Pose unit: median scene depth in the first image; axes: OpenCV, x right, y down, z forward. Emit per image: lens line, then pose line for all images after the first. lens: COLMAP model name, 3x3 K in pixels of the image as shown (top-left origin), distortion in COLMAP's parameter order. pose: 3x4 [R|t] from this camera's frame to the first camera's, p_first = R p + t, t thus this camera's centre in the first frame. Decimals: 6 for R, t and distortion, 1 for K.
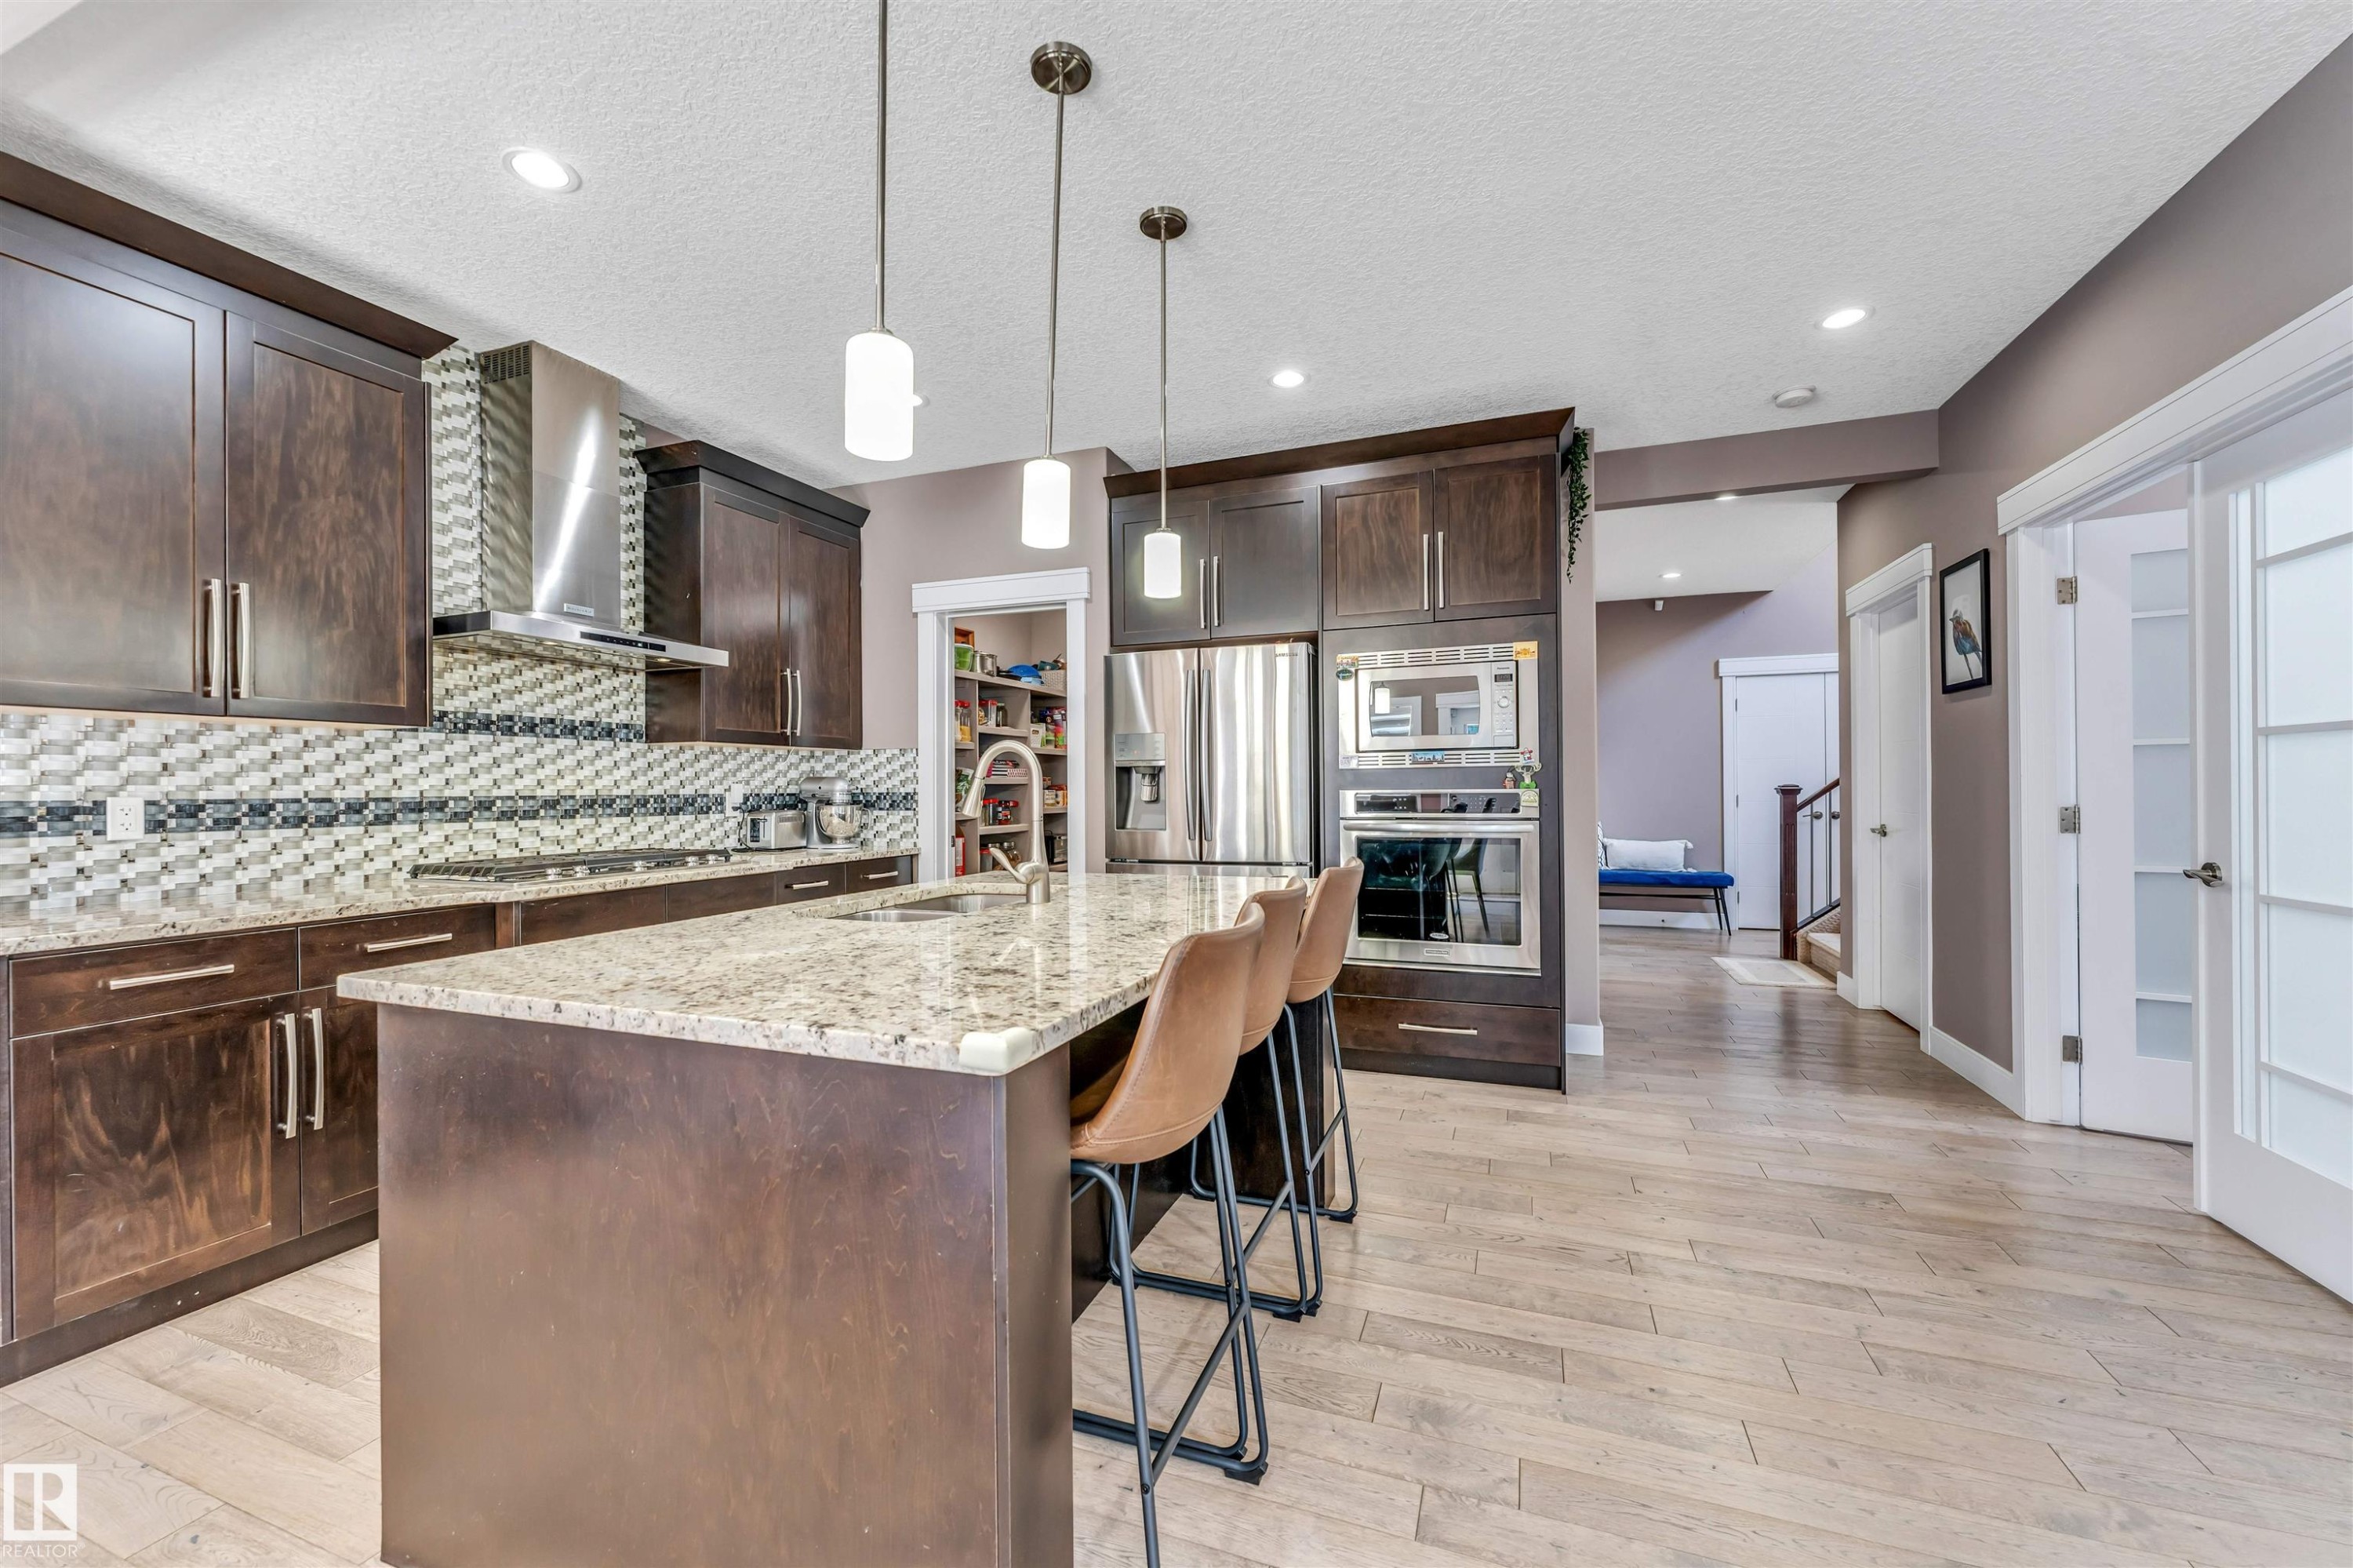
lens RADIAL K [[938.3, 0, 1160.7], [0, 938.3, 786.5], [0, 0, 1]] dist [-0.001133, -0.000691]
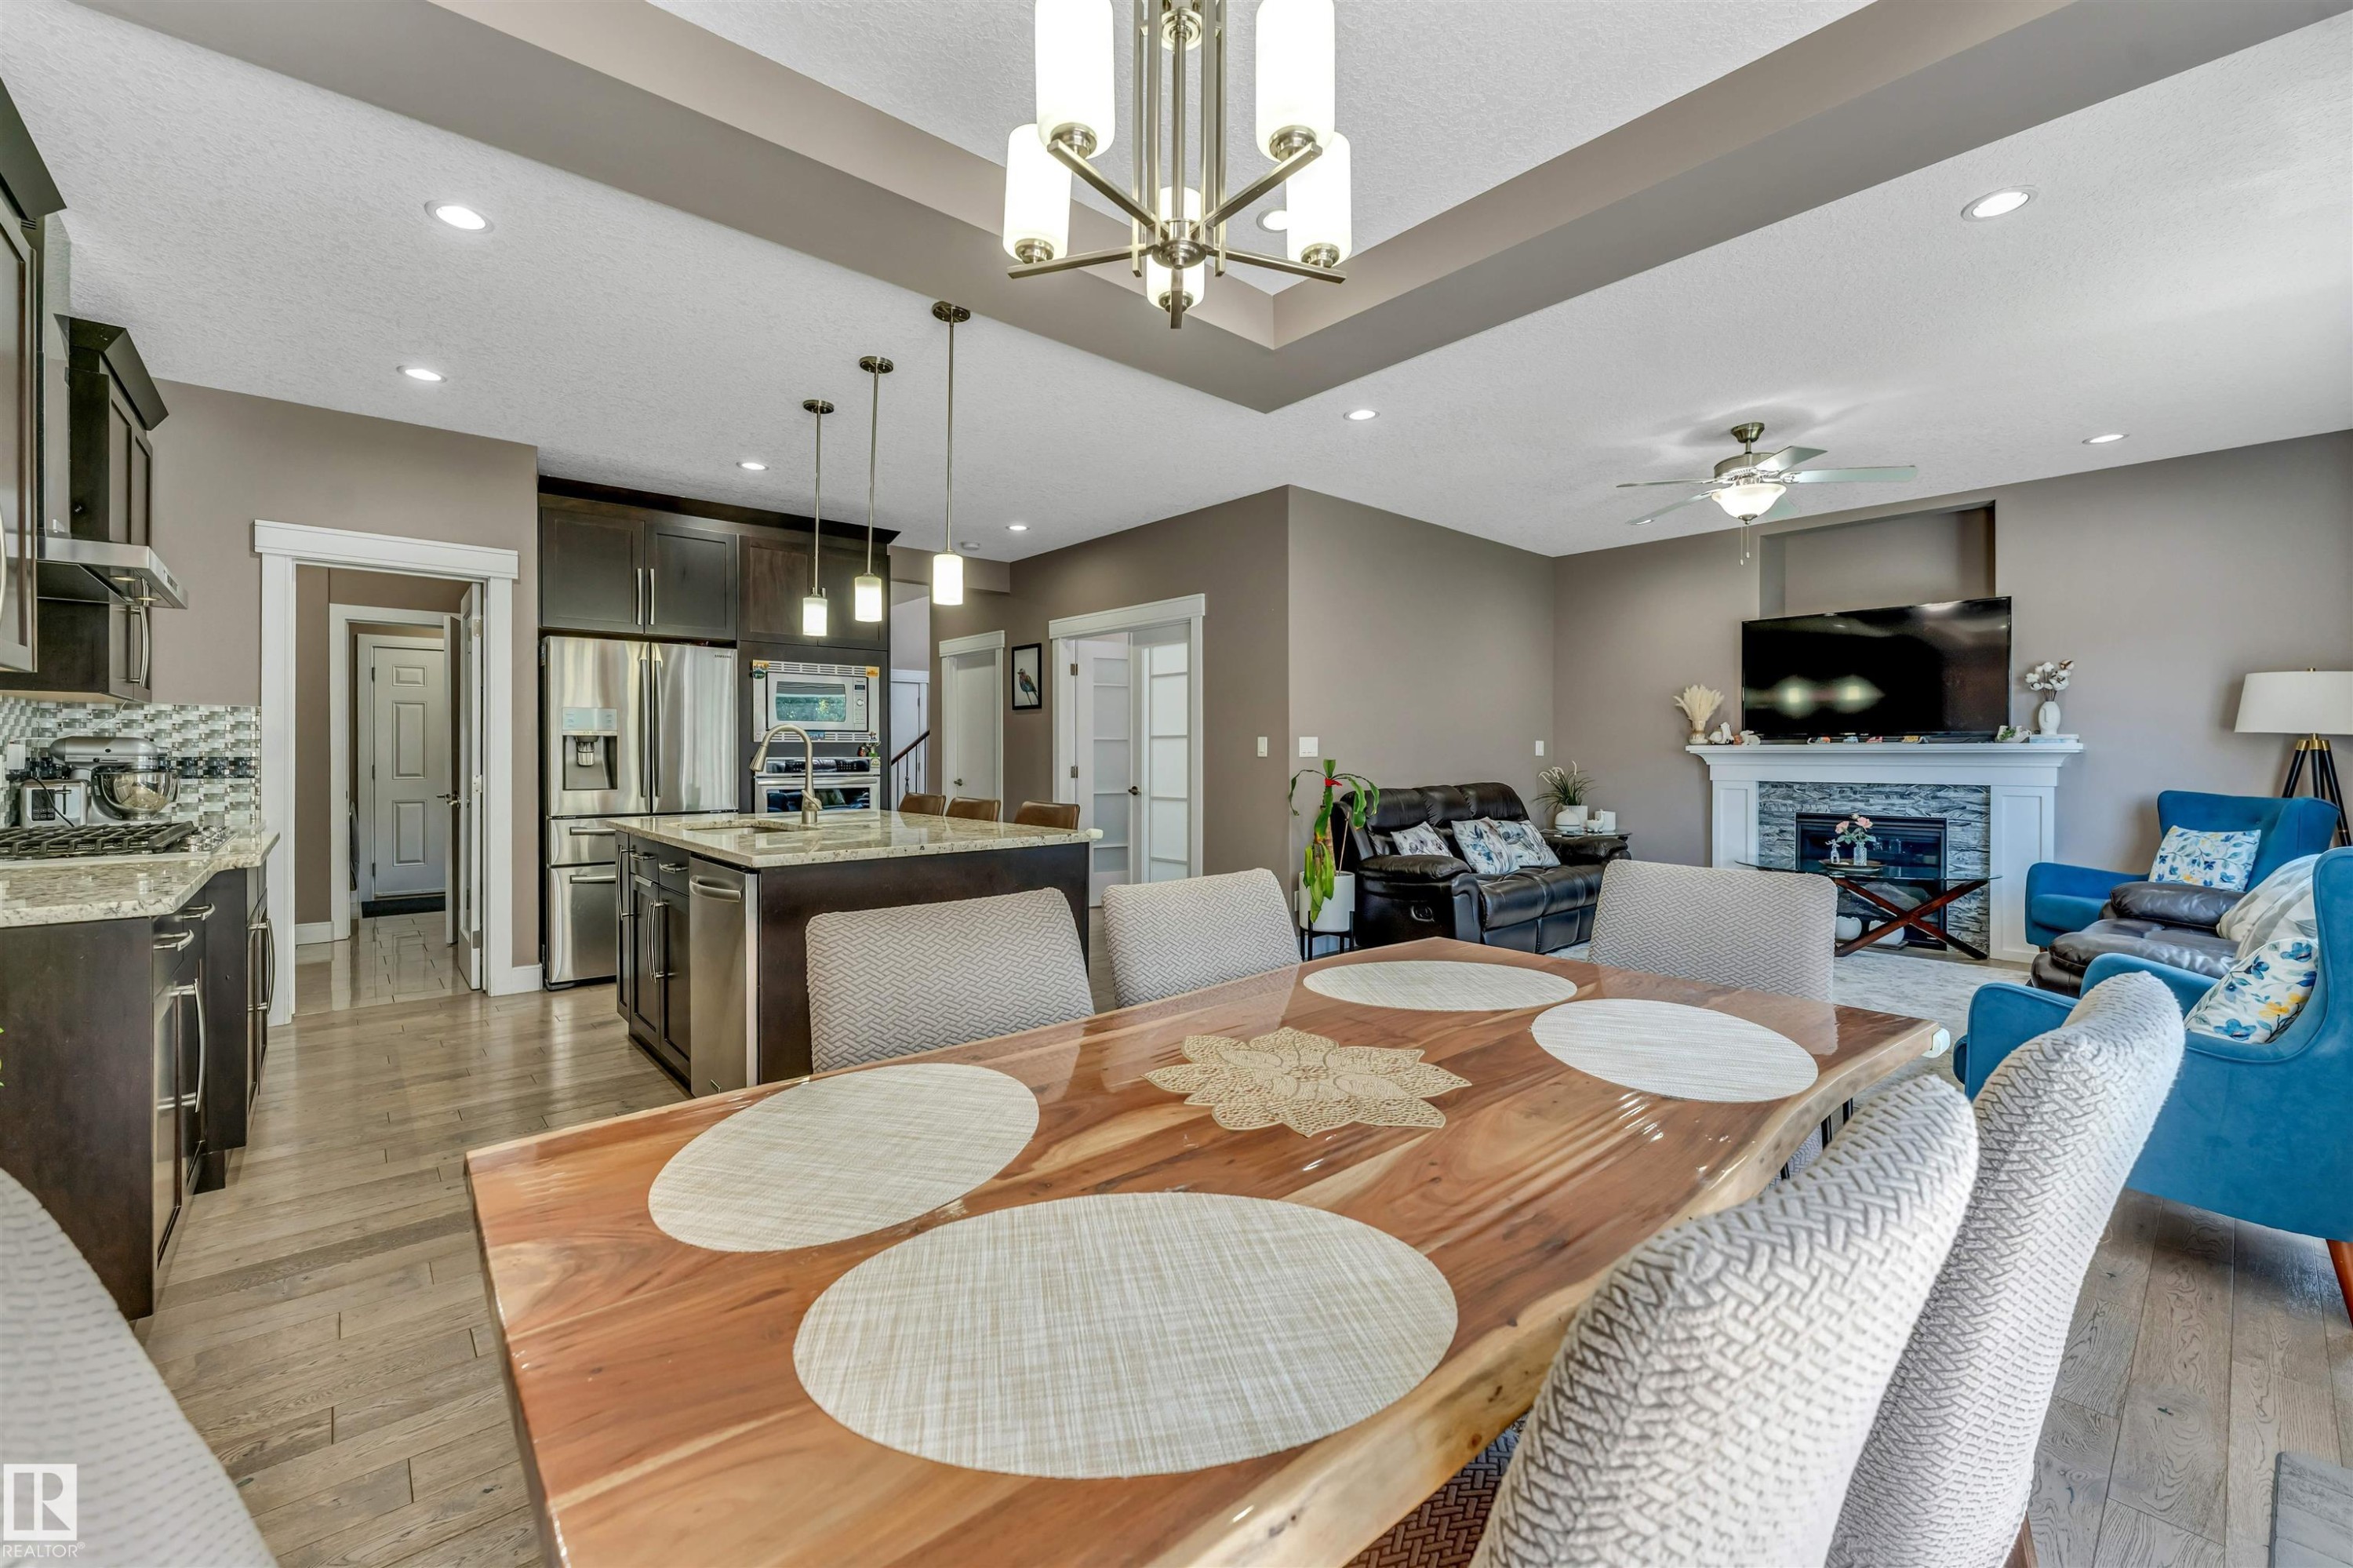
lens RADIAL K [[938.3, 0, 1146.1], [0, 938.3, 759.9], [0, 0, 1]] dist [-0.001133, -0.000691]
pose [[0.476025, 0.003650, 0.879424, -0.768172], [-0.005266, 0.999985, -0.001300, 0.006965], [-0.879416, -0.004013, 0.476037, -0.183238]]
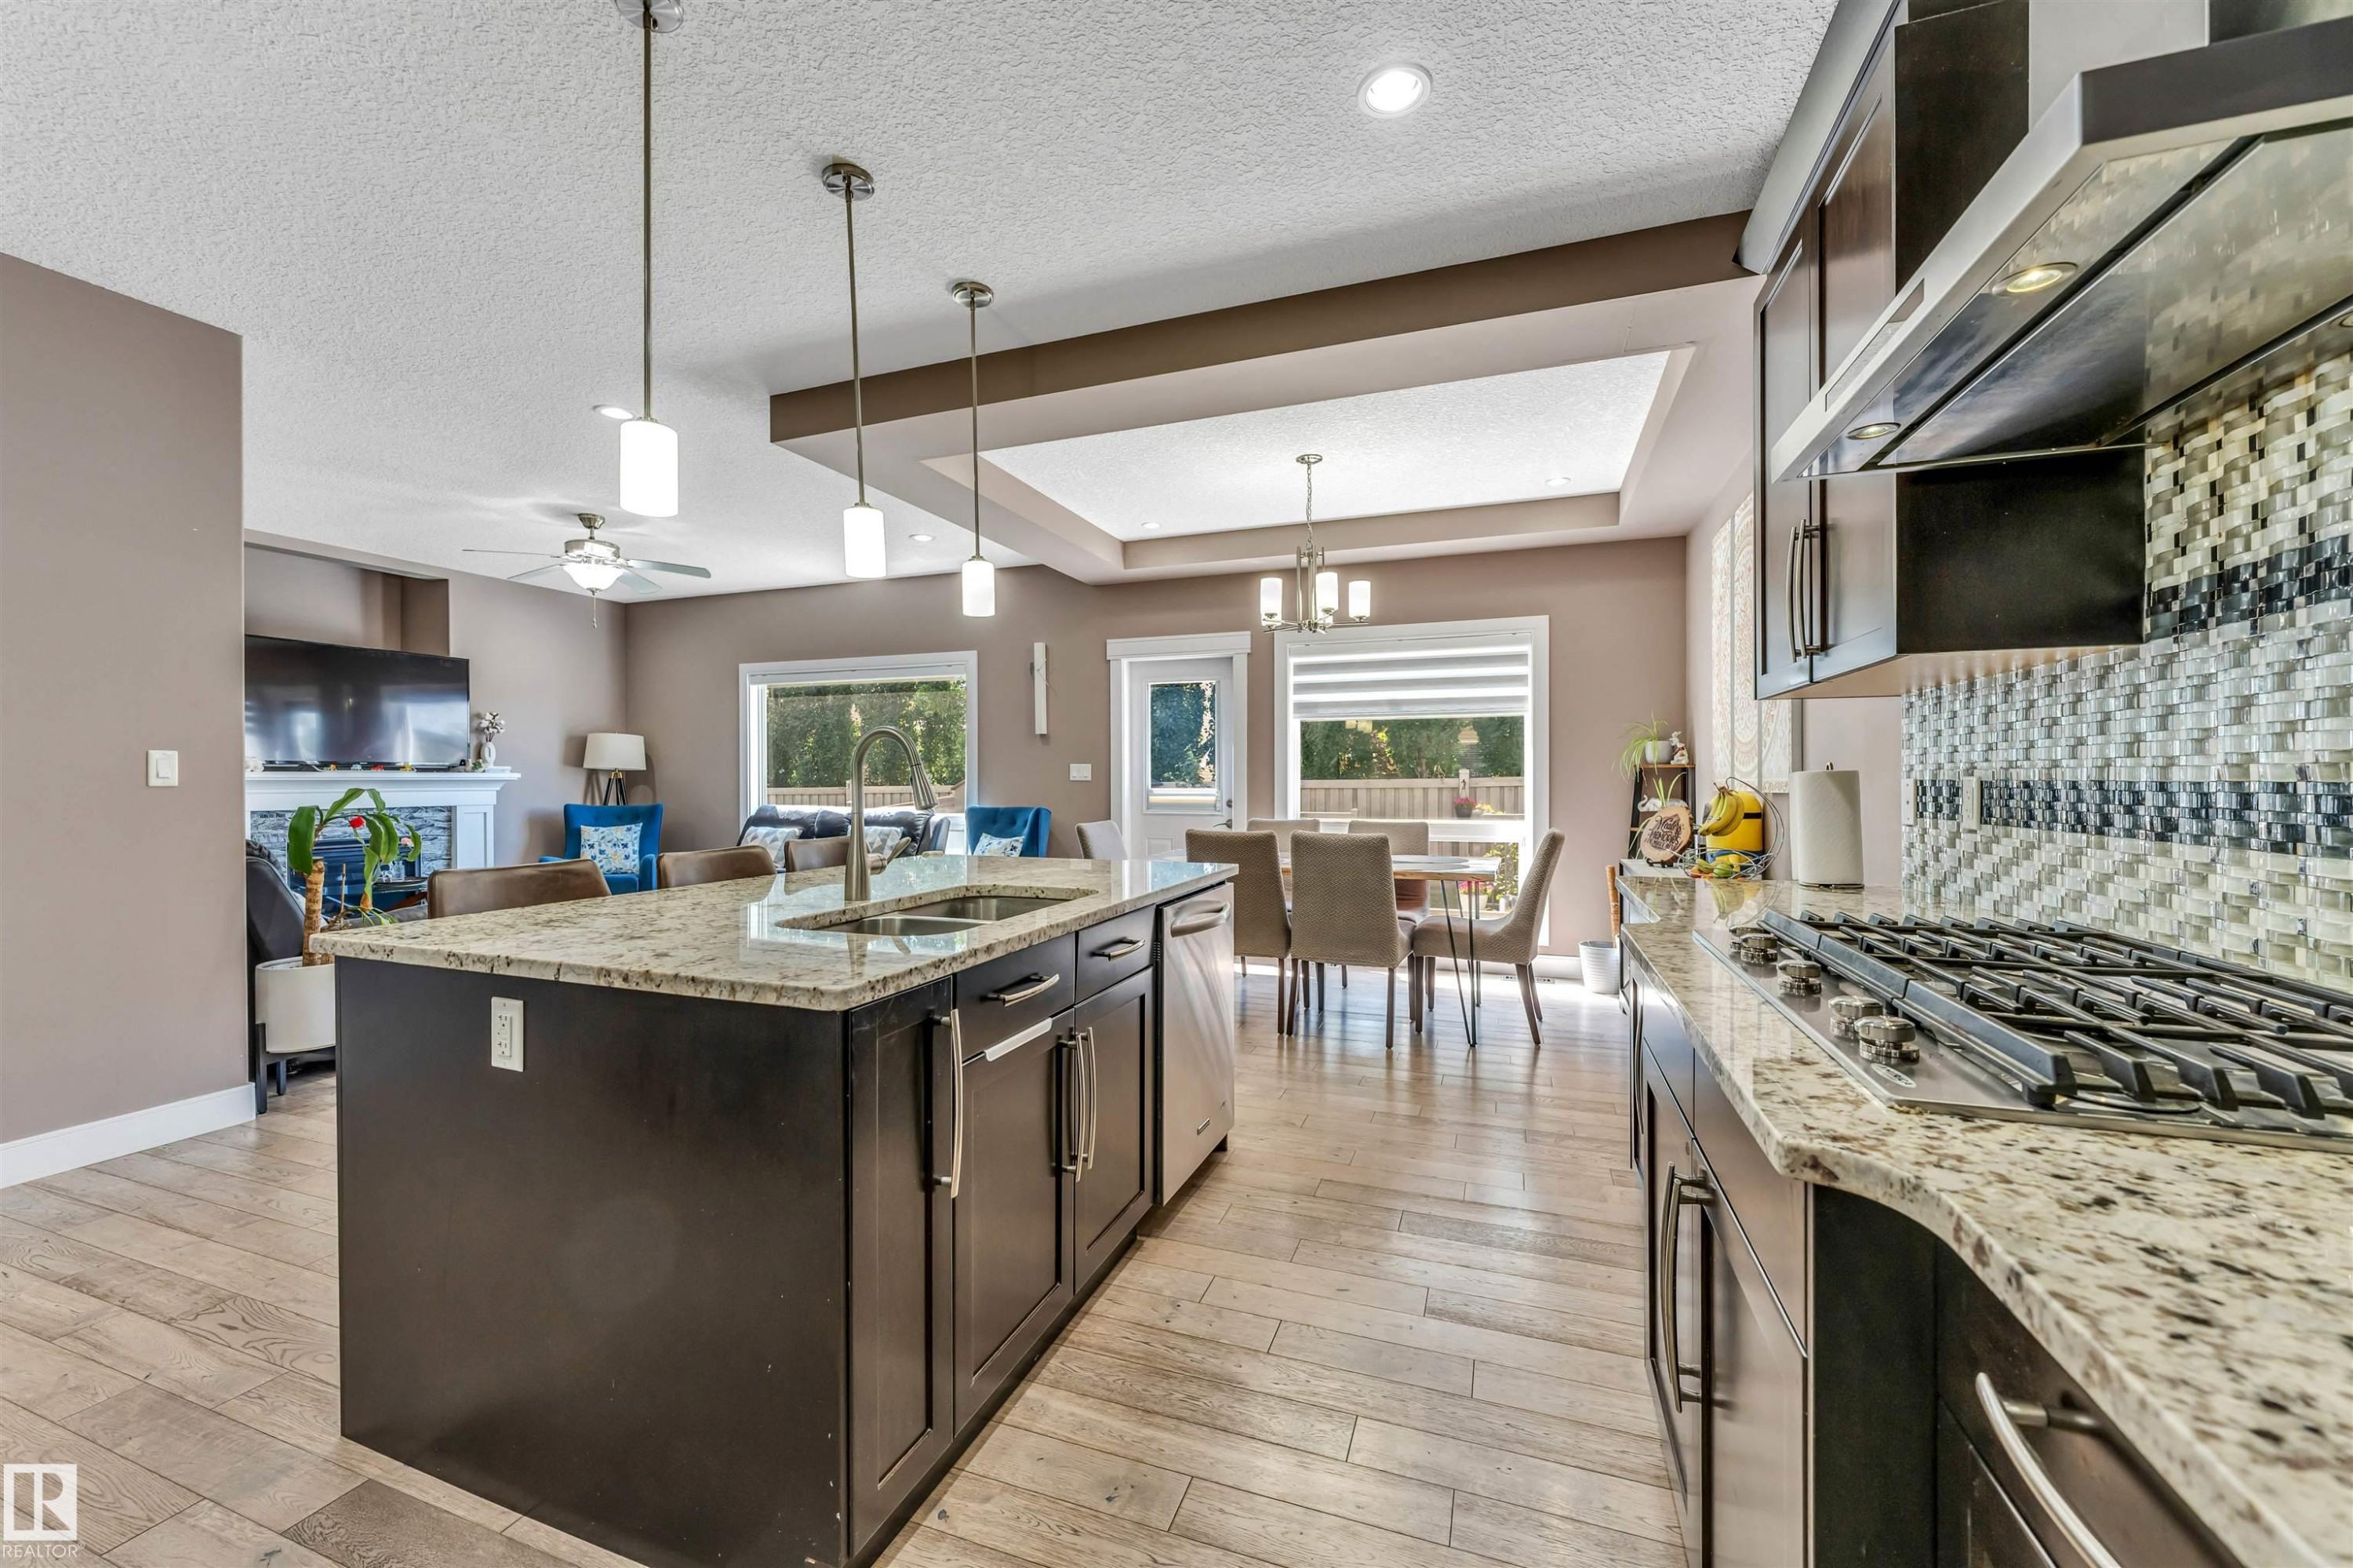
lens RADIAL K [[938.3, 0, 1153.3], [0, 938.3, 775.1], [0, 0, 1]] dist [-0.001133, -0.000691]
pose [[-0.999934, 0.011507, 0.000509, -0.254308], [0.011504, 0.999918, -0.005667, 0.003942], [-0.000574, -0.005661, -0.999984, 1.149270]]
